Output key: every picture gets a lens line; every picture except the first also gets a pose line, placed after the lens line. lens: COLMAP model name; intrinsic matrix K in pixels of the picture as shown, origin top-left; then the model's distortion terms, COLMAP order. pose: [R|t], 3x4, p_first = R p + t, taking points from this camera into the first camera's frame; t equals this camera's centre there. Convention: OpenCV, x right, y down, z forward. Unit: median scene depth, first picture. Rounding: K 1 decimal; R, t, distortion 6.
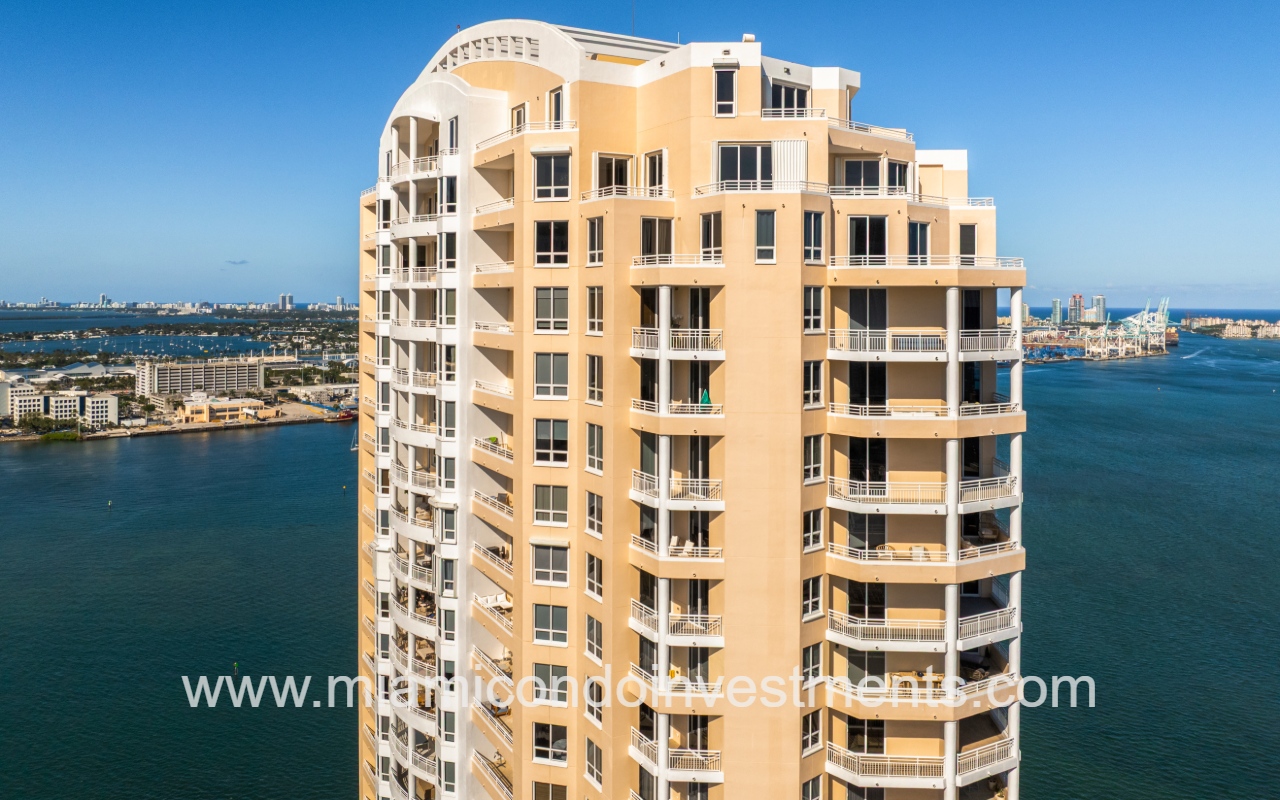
lens RADIAL K [[977.6, 0, 644.9], [0, 977.6, 288.6], [0, 0, 1]] dist [-0.020292, -0.014808]
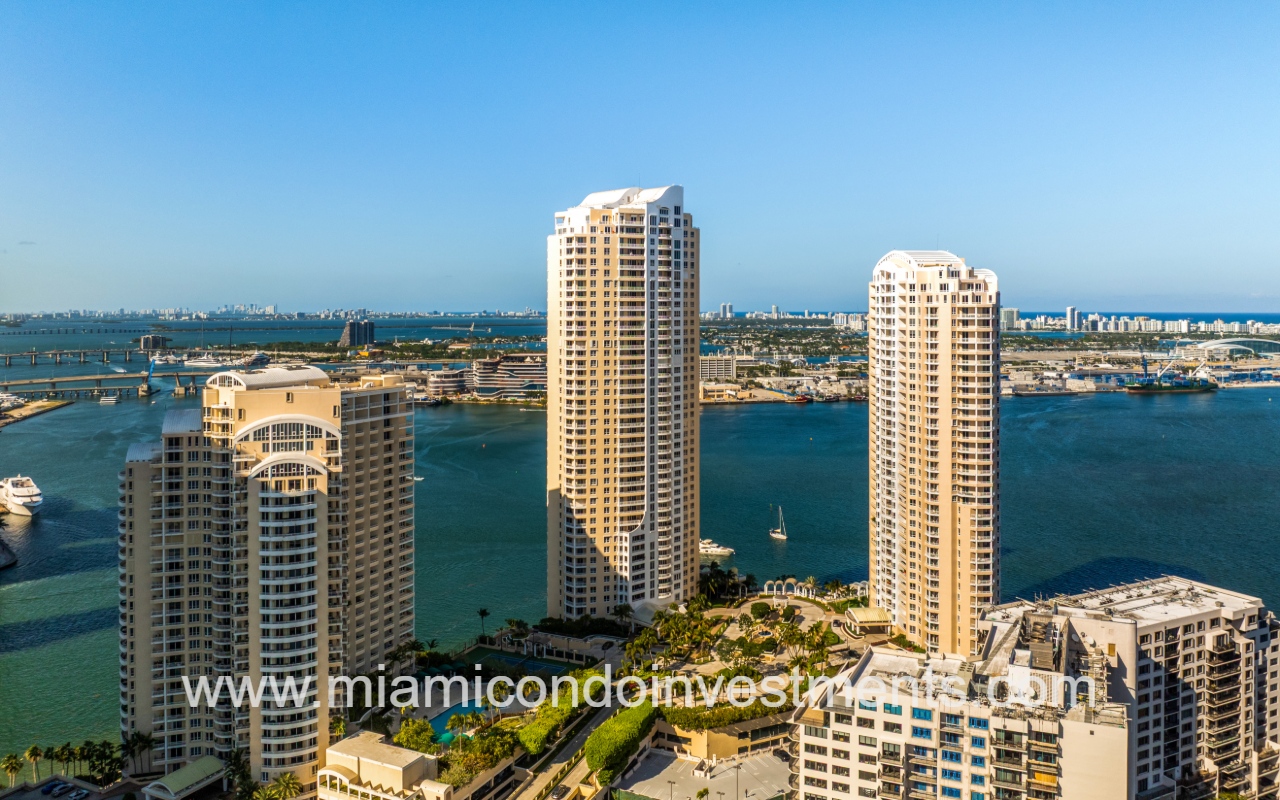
lens RADIAL K [[977.6, 0, 647.2], [0, 977.6, 319.1], [0, 0, 1]] dist [-0.020292, -0.014808]
pose [[0.908651, 0.002367, -0.417549, 0.050171], [0.007099, 0.999752, 0.021116, -0.003630], [0.417495, -0.022151, 0.908409, -0.275444]]
